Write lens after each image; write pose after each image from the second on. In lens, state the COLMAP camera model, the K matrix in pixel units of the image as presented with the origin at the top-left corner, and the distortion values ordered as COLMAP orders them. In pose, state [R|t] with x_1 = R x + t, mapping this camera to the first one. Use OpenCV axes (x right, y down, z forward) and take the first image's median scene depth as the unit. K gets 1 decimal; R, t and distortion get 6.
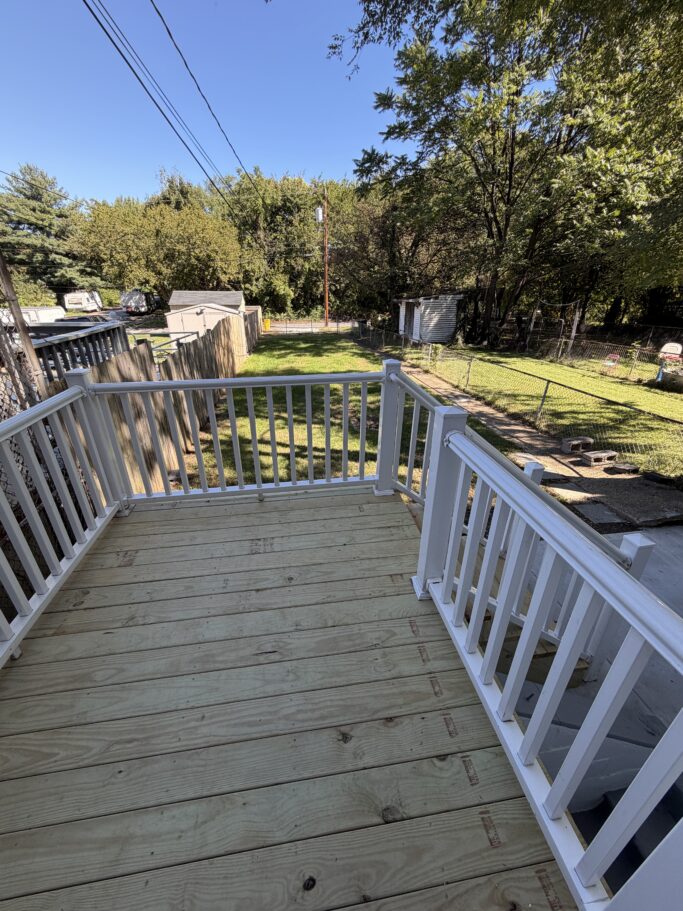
lens RADIAL K [[363.8, 0, 341.2], [0, 363.8, 456.3], [0, 0, 1]] dist [0.000923, 0.000569]
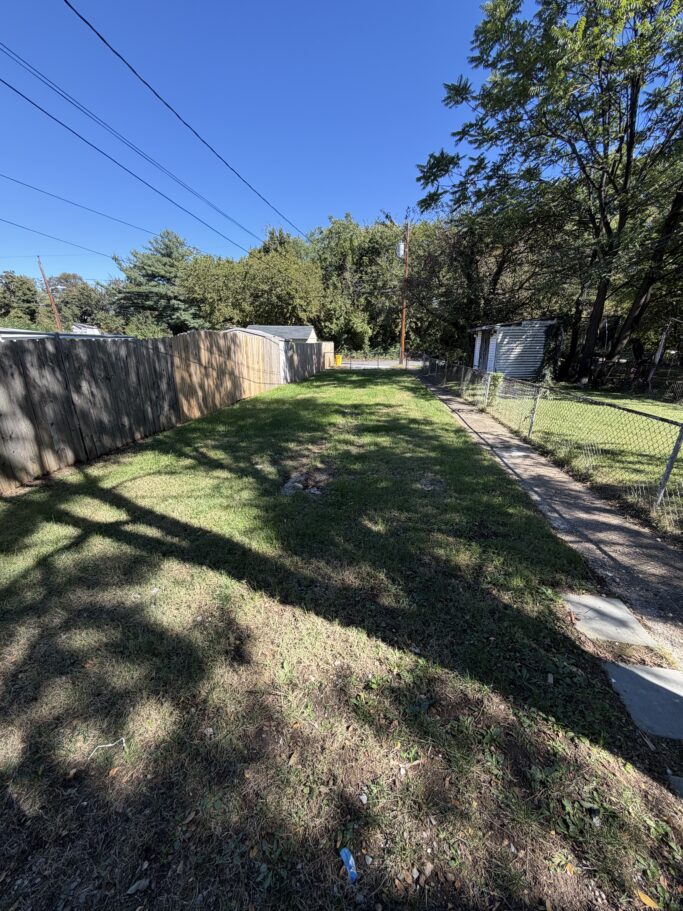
lens RADIAL K [[363.8, 0, 342.6], [0, 363.8, 456.0], [0, 0, 1]] dist [0.000923, 0.000569]
pose [[0.967258, 0.082866, -0.239885, 0.068778], [-0.109558, 0.988923, -0.100141, -0.019847], [0.228930, 0.123144, 0.965622, 0.119773]]
